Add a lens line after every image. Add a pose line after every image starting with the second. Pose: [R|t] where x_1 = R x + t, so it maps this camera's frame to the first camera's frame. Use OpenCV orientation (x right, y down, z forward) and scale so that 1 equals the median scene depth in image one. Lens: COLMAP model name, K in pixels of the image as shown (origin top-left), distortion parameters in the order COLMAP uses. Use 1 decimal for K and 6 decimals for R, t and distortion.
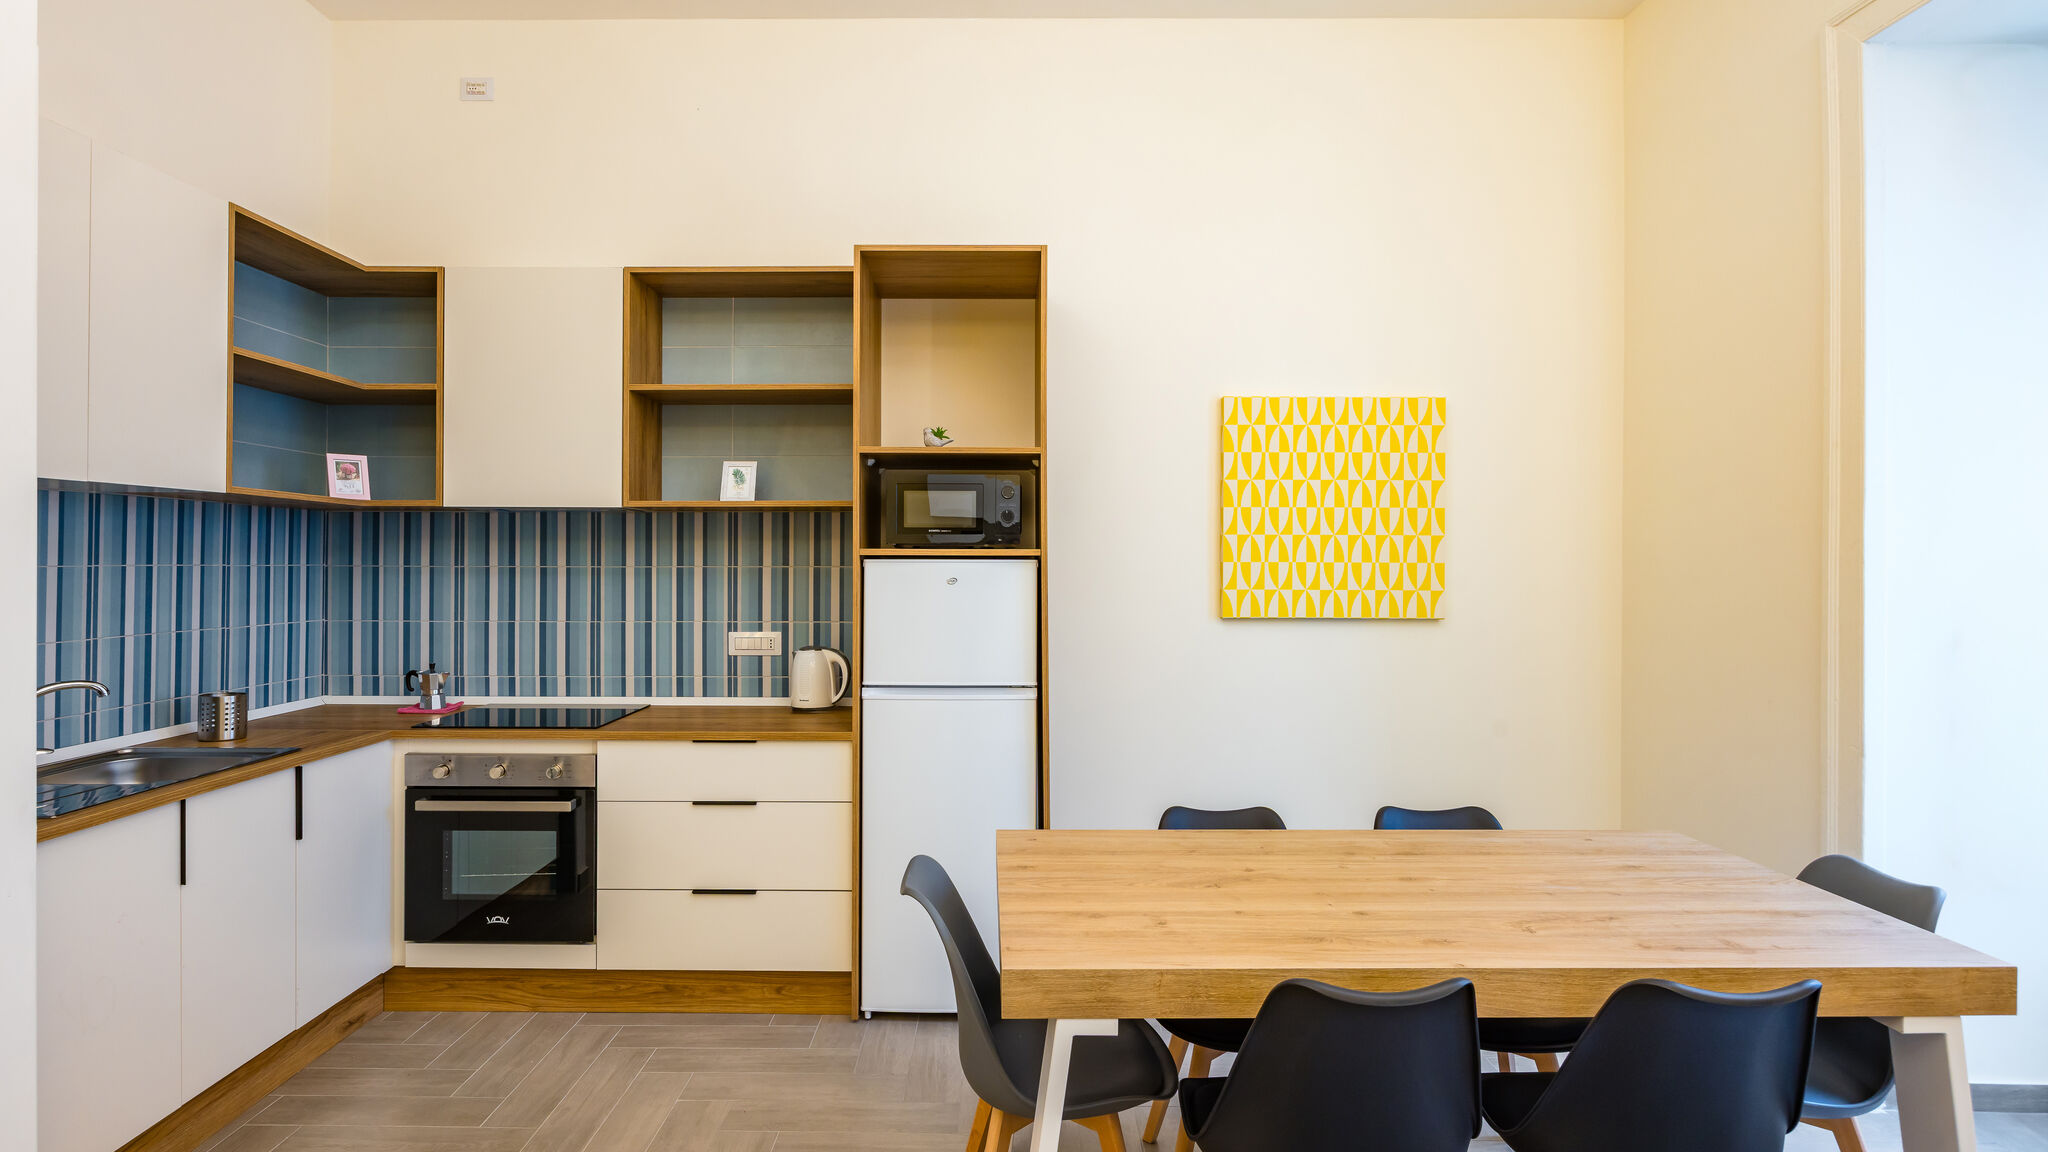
lens RADIAL K [[1069.8, 0, 992.6], [0, 1069.8, 559.5], [0, 0, 1]] dist [-0.002731, -0.000316]
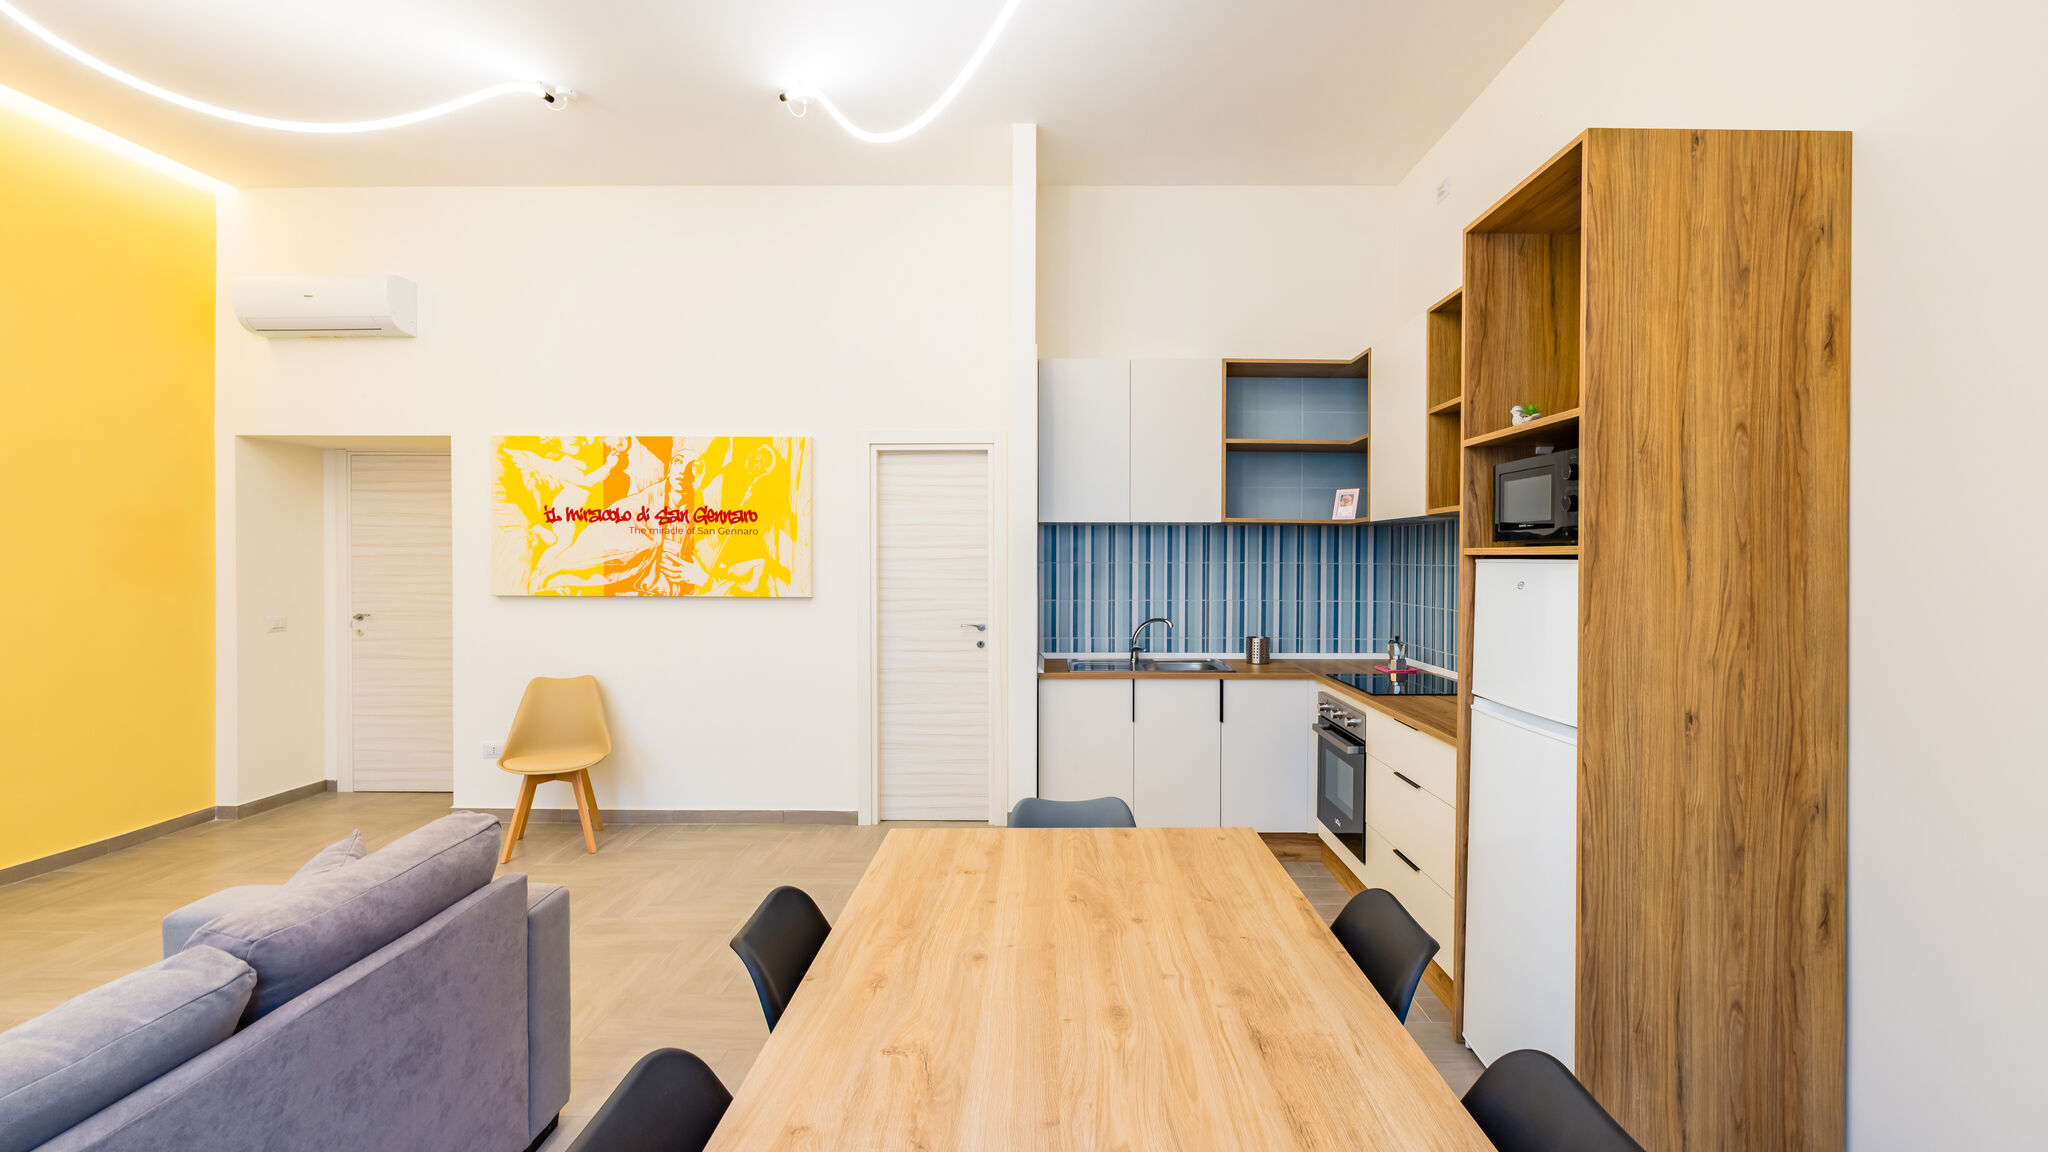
lens RADIAL K [[847.3, 0, 1055.1], [0, 847.3, 566.4], [0, 0, 1]] dist [0.000106, -0.000037]
pose [[0.010947, 0.007759, -0.999910, 0.612673], [-0.002267, 0.999968, 0.007735, 0.001130], [0.999938, 0.002182, 0.010964, 0.619123]]
